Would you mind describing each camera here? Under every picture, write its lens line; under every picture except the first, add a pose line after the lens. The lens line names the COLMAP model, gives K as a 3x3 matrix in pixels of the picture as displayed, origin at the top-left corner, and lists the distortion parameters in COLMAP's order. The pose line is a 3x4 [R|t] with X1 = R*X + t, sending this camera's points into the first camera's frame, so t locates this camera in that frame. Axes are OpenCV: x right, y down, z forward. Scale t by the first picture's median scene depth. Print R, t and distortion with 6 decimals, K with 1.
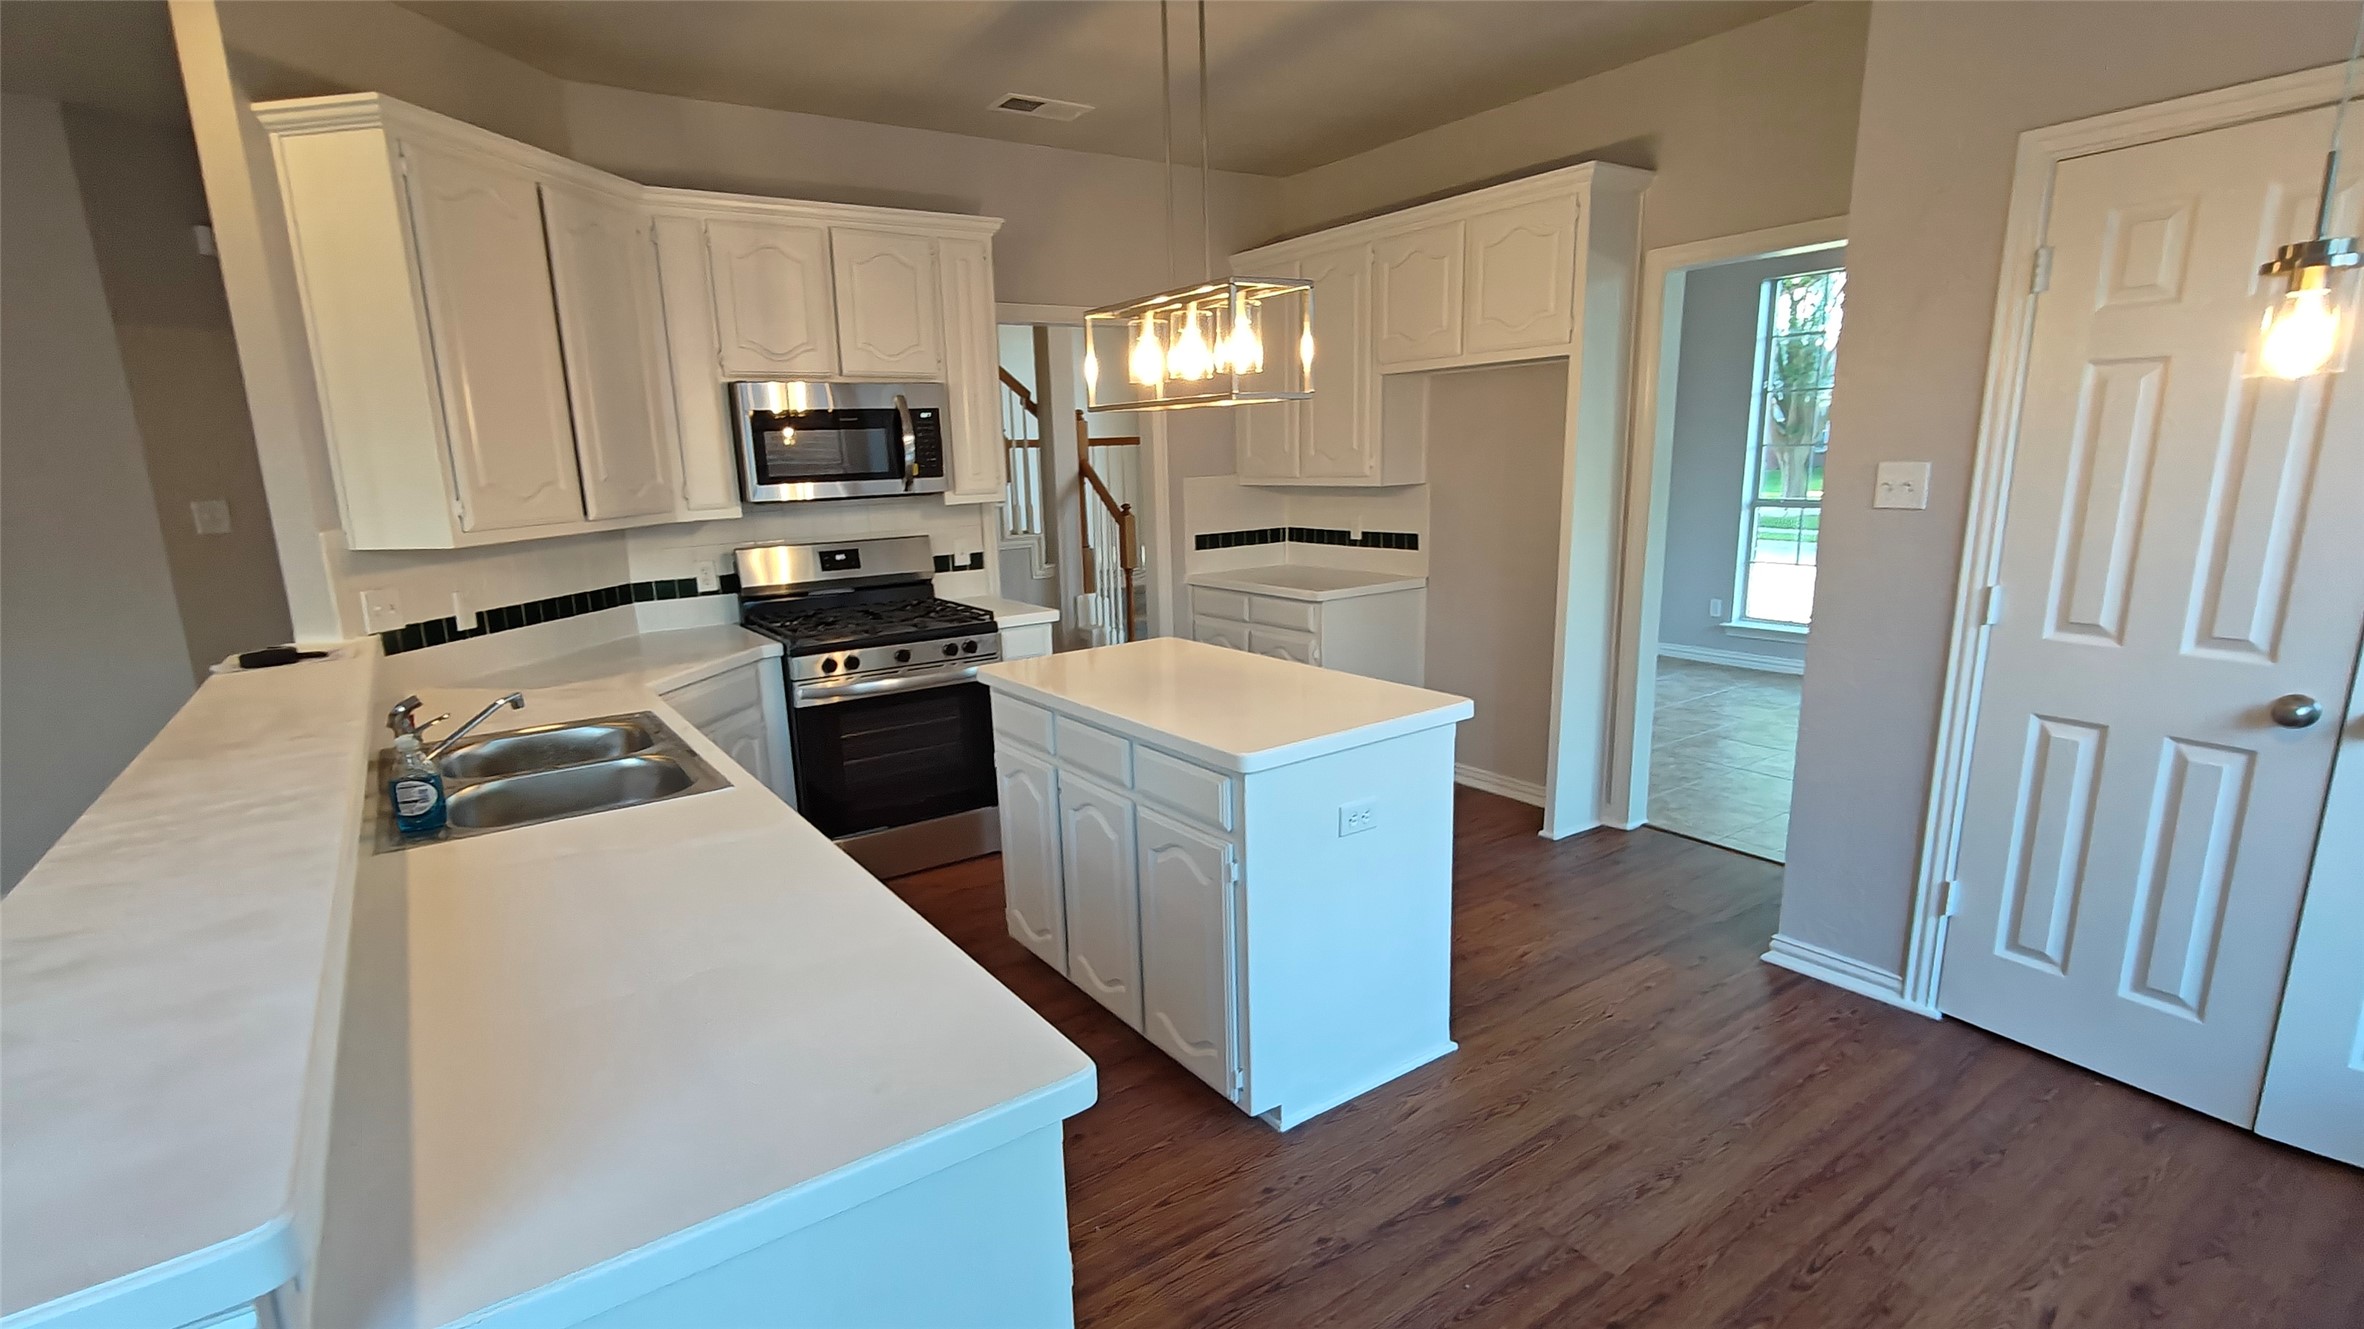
lens RADIAL K [[1105.9, 0, 1168.7], [0, 1105.9, 691.4], [0, 0, 1]] dist [0.016160, 0.000116]
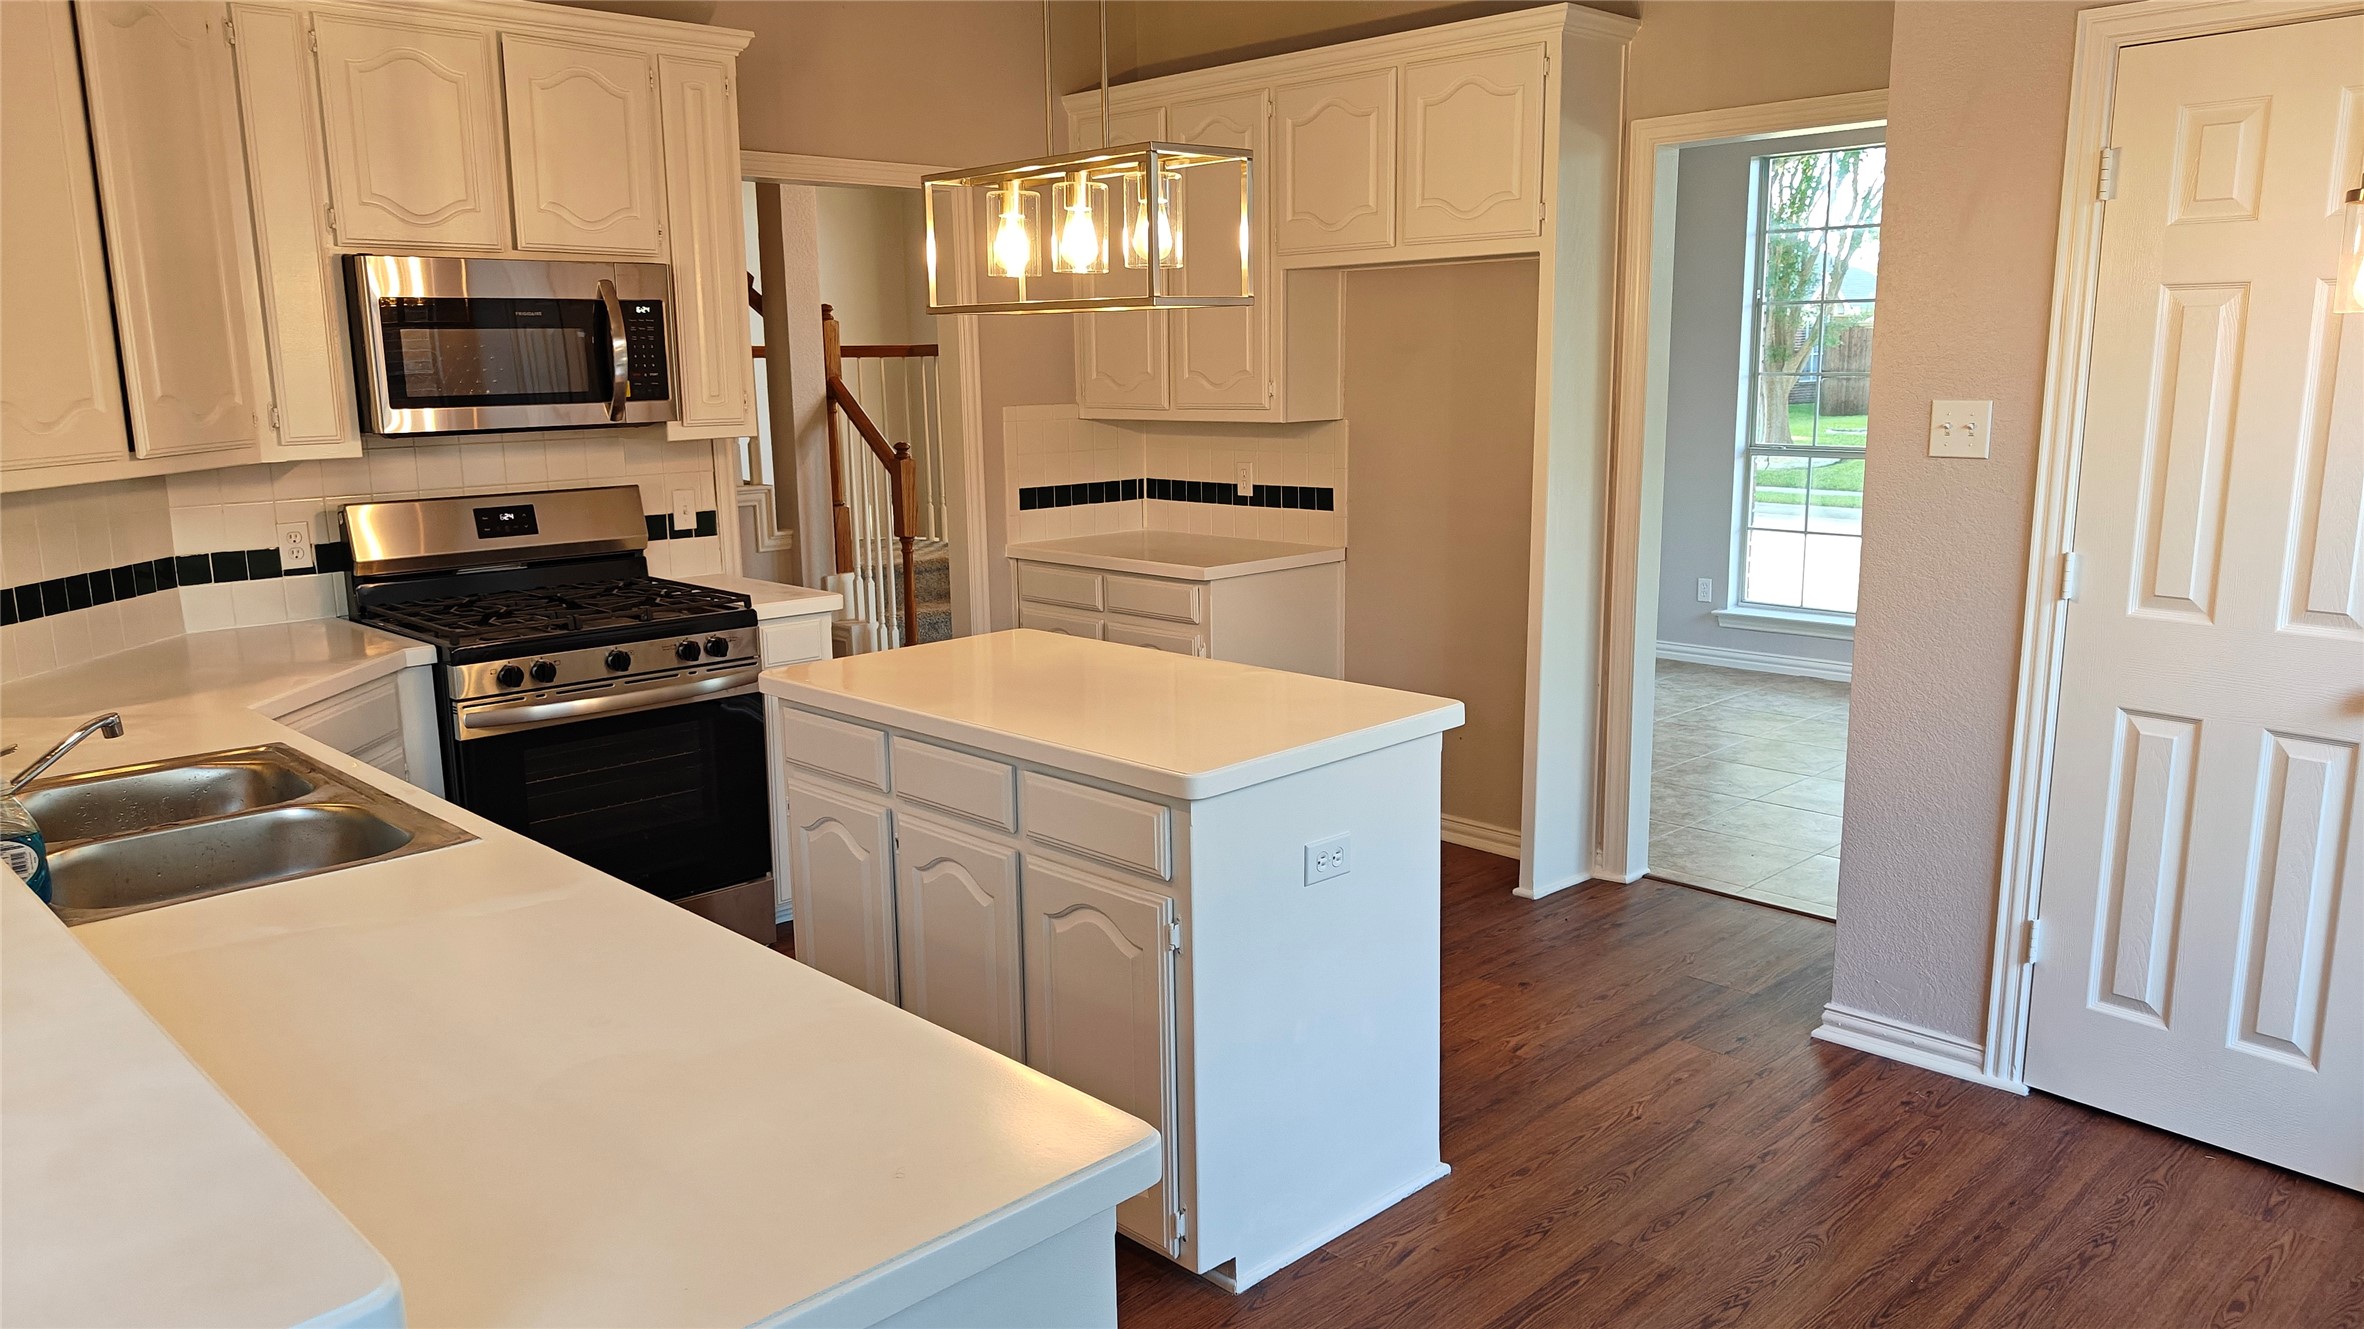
lens RADIAL K [[1660.2, 0, 1180.4], [0, 1660.2, 659.5], [0, 0, 1]] dist [0.028603, -0.006903]
pose [[0.985489, -0.012693, 0.169265, -0.100092], [0.019439, 0.999079, -0.038259, 0.016506], [-0.168624, 0.040995, 0.984828, -0.084717]]
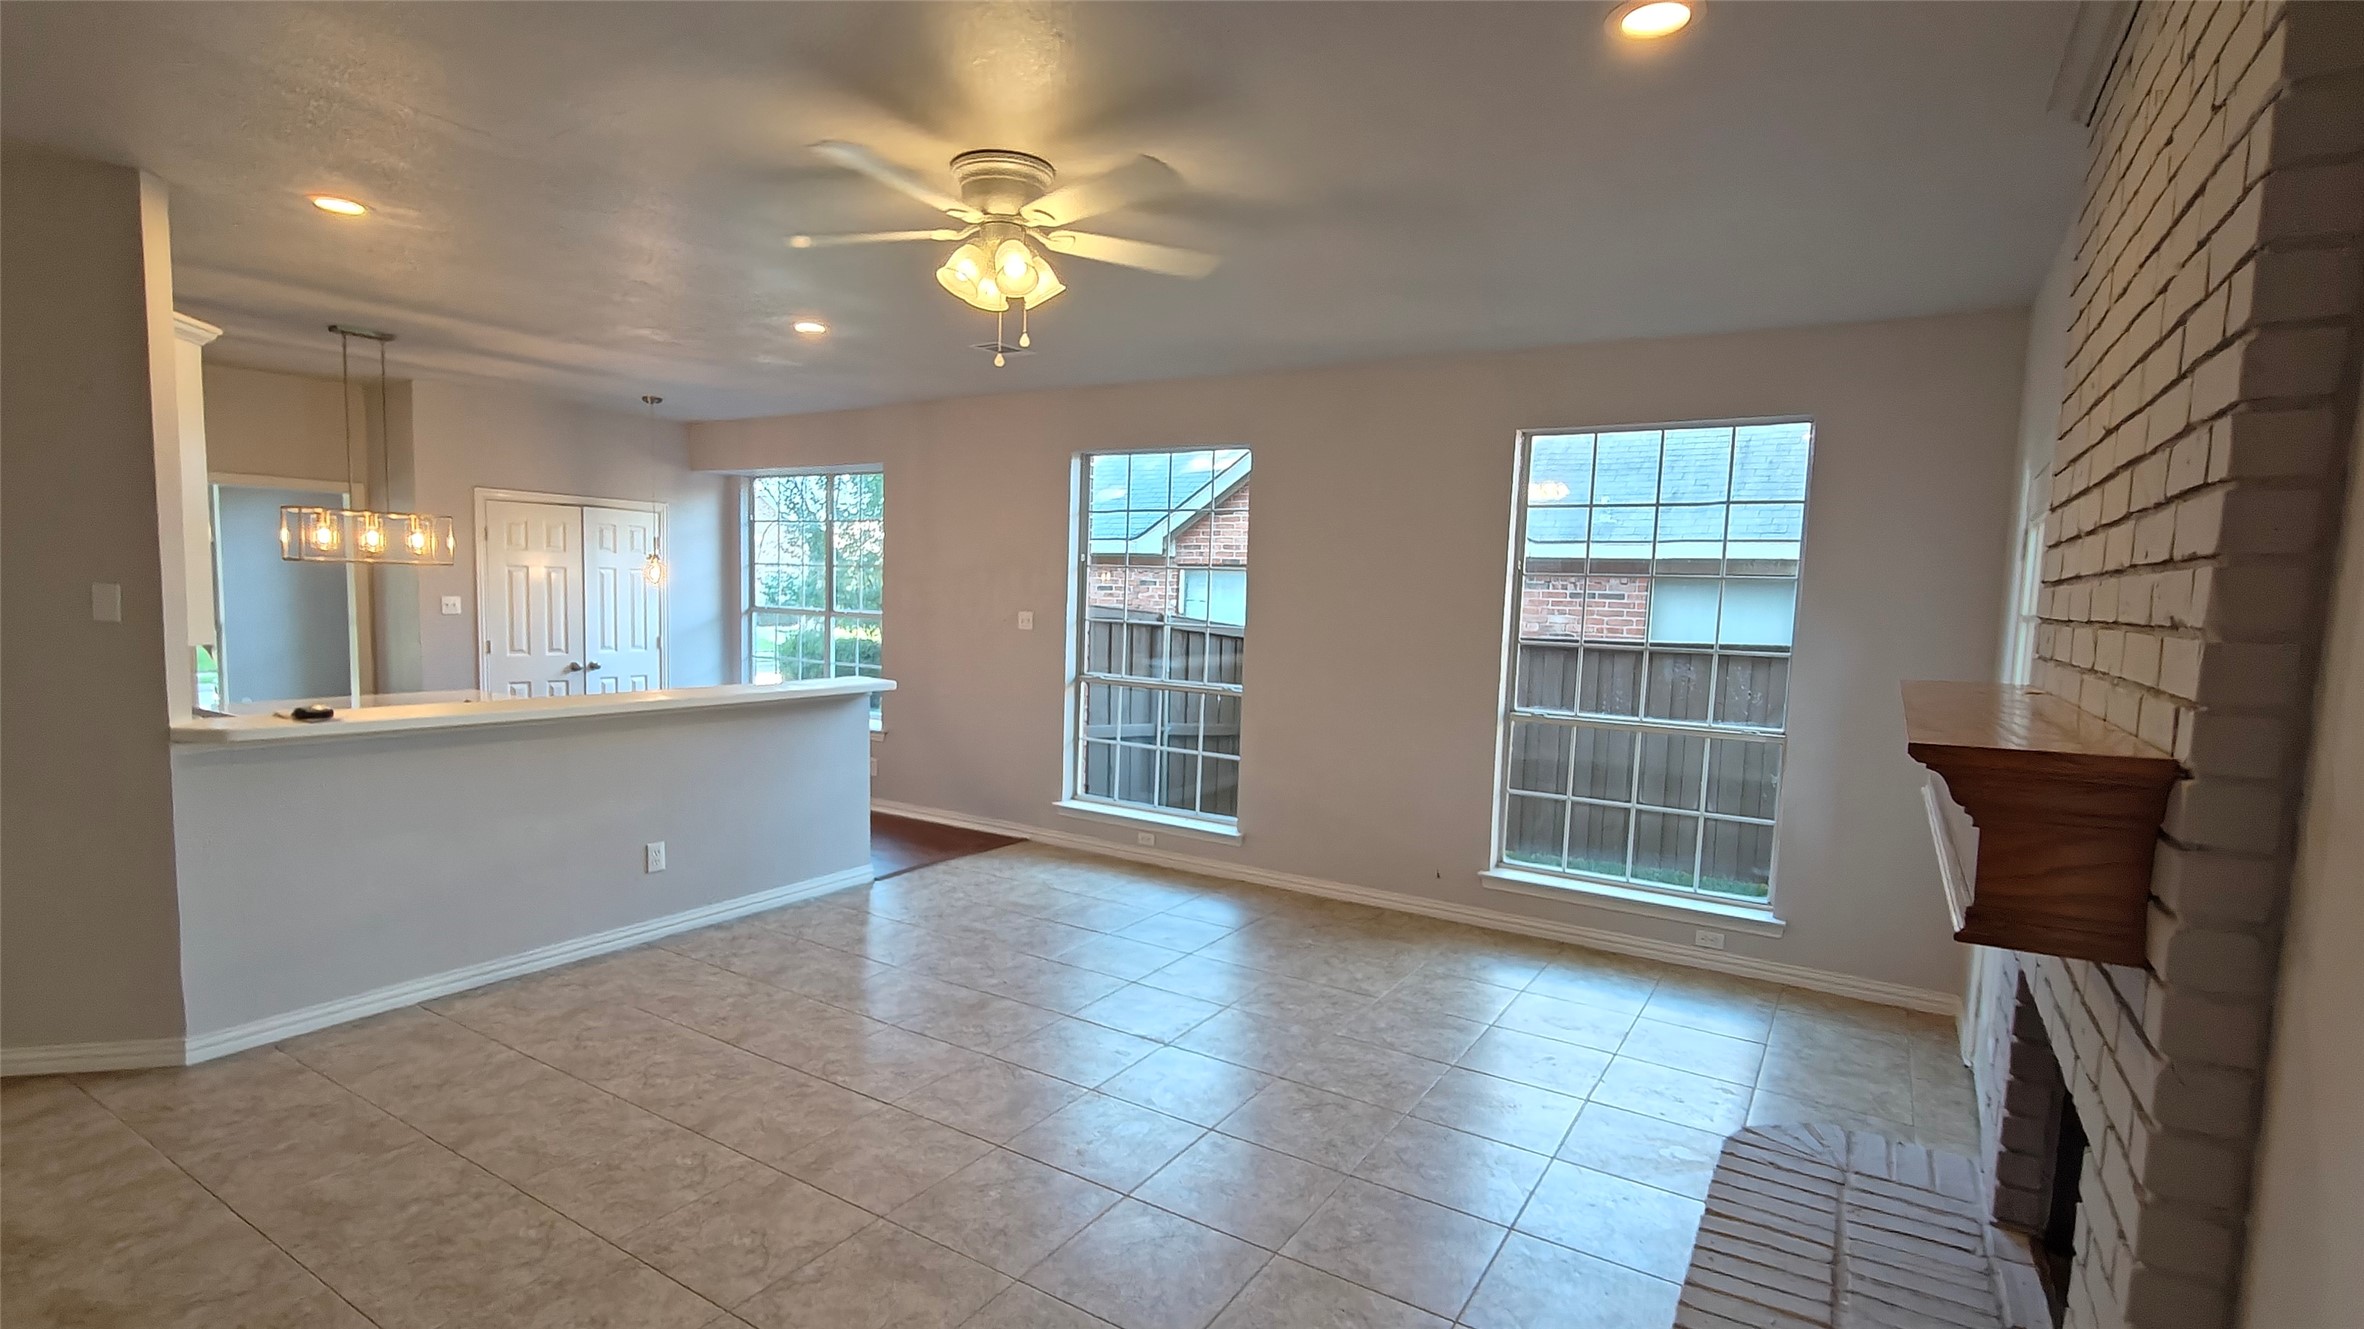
lens RADIAL K [[1105.9, 0, 1182.5], [0, 1105.9, 664.4], [0, 0, 1]] dist [0.016160, 0.000116]
pose [[-0.396411, -0.029990, 0.917583, -2.443027], [0.191521, 0.974775, 0.114599, -0.019106], [-0.897874, 0.221164, -0.380668, 0.489881]]
